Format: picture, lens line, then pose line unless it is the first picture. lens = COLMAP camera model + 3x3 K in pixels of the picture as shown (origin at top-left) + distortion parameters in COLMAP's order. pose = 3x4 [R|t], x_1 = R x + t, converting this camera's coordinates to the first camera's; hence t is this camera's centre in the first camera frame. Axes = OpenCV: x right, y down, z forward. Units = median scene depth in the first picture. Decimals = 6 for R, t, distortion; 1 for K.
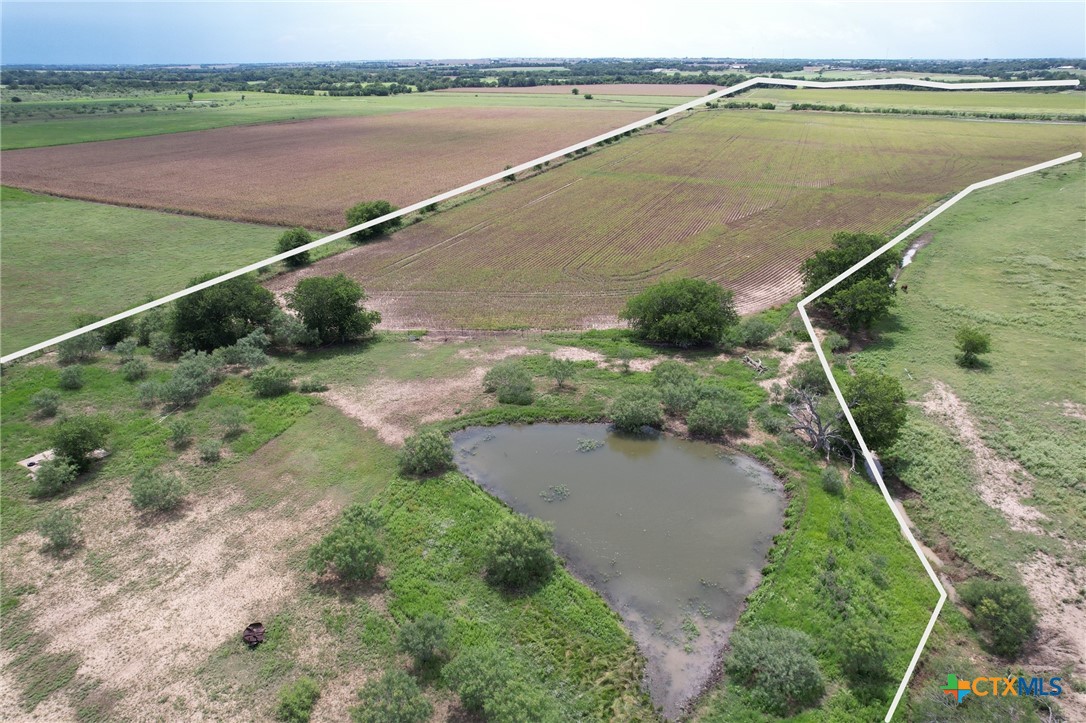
lens RADIAL K [[700.2, 0, 545.6], [0, 700.2, 371.2], [0, 0, 1]] dist [-0.079106, 0.073977]
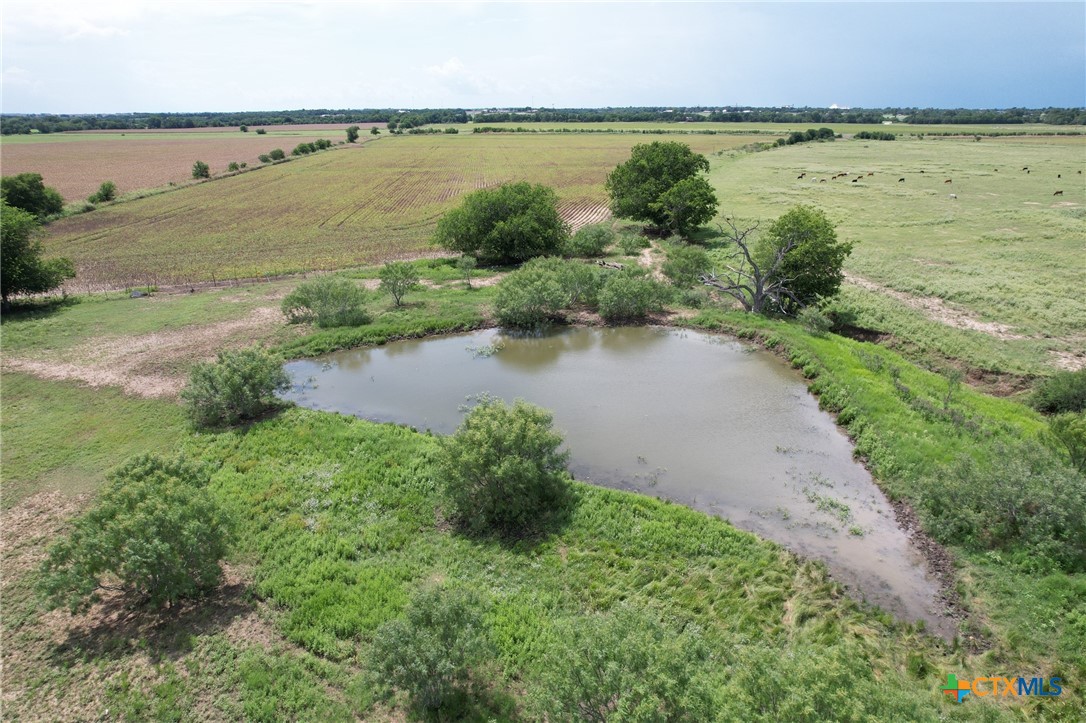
lens RADIAL K [[700.2, 0, 549.2], [0, 700.2, 364.7], [0, 0, 1]] dist [-0.079106, 0.073977]
pose [[0.899426, -0.150942, 0.410183, -0.129797], [0.181719, 0.982660, -0.036856, 0.126209], [-0.397507, 0.107687, 0.911258, 0.295898]]
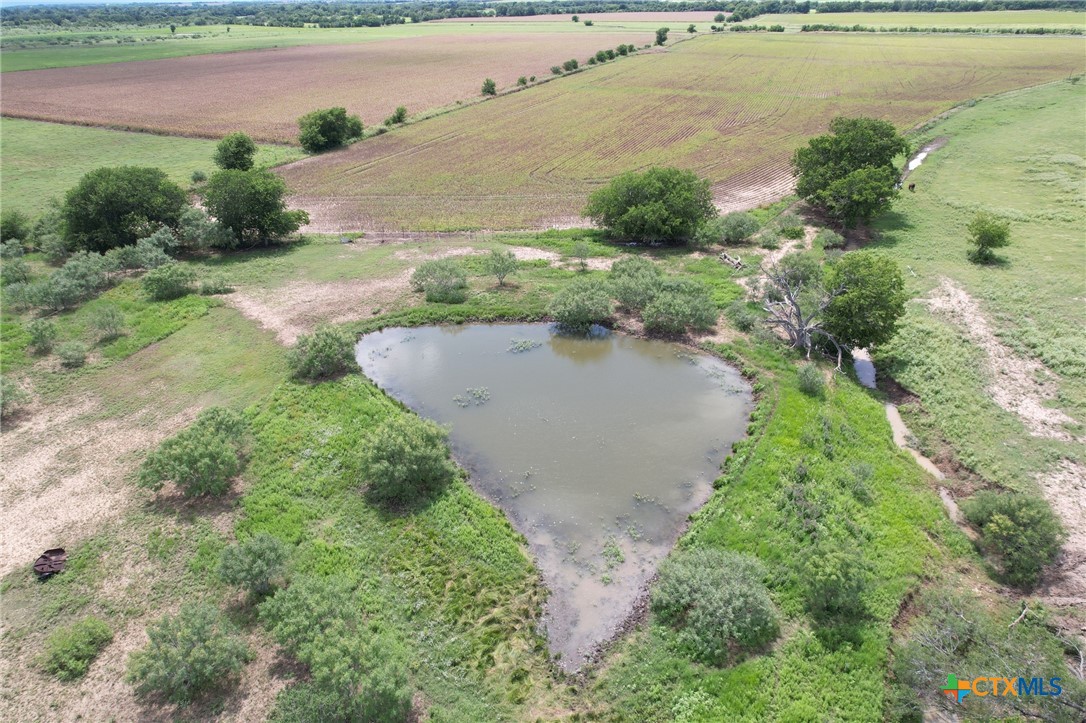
lens RADIAL K [[700.2, 0, 545.6], [0, 700.2, 370.0], [0, 0, 1]] dist [-0.079106, 0.073977]
pose [[0.999887, -0.009038, -0.011997, 0.079882], [0.009923, 0.997065, 0.075915, 0.058594], [0.011276, -0.076025, 0.997042, 0.130545]]
